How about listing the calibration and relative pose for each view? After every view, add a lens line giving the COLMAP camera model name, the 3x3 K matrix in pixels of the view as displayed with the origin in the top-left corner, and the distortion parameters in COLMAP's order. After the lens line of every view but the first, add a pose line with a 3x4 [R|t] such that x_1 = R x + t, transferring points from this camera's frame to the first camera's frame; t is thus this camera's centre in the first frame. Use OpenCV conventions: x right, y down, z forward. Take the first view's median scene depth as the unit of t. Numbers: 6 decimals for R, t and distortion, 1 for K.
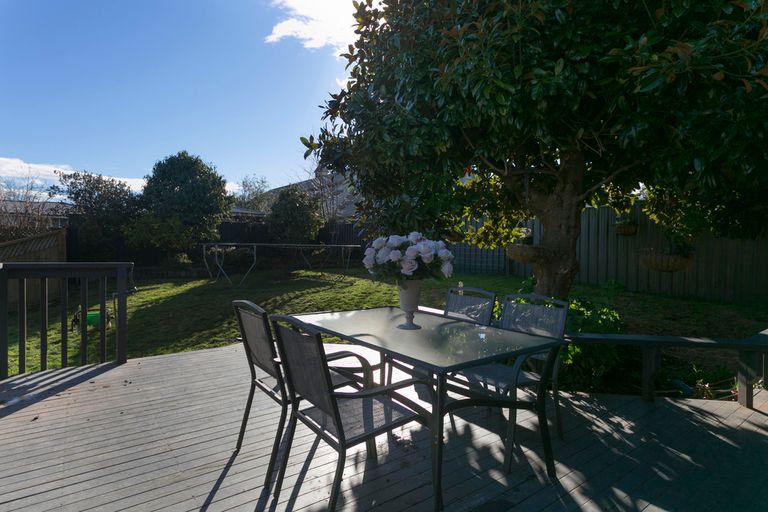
lens RADIAL K [[411.2, 0, 385.2], [0, 411.2, 251.4], [0, 0, 1]] dist [0.007612, 0.002220]
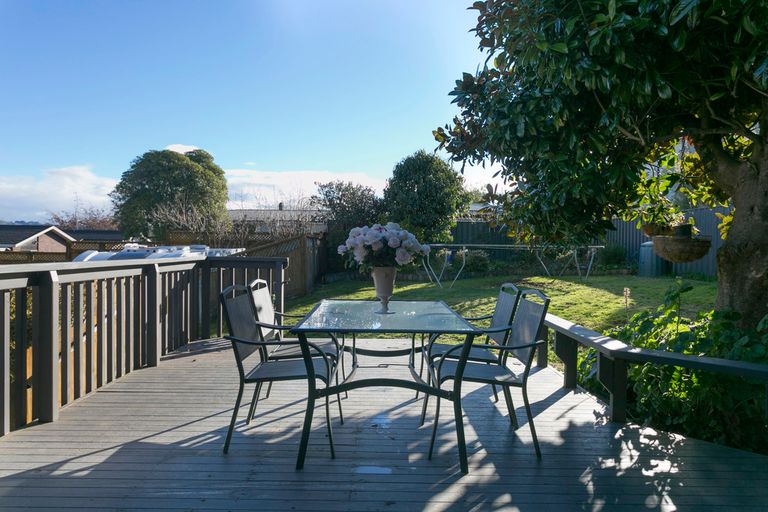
lens RADIAL K [[517.5, 0, 384.6], [0, 517.5, 252.4], [0, 0, 1]] dist [0.005706, 0.001991]
pose [[0.800992, -0.001651, -0.598672, 0.452656], [-0.005702, 0.999930, -0.010387, 0.022765], [0.598647, 0.011734, 0.800927, -0.038784]]
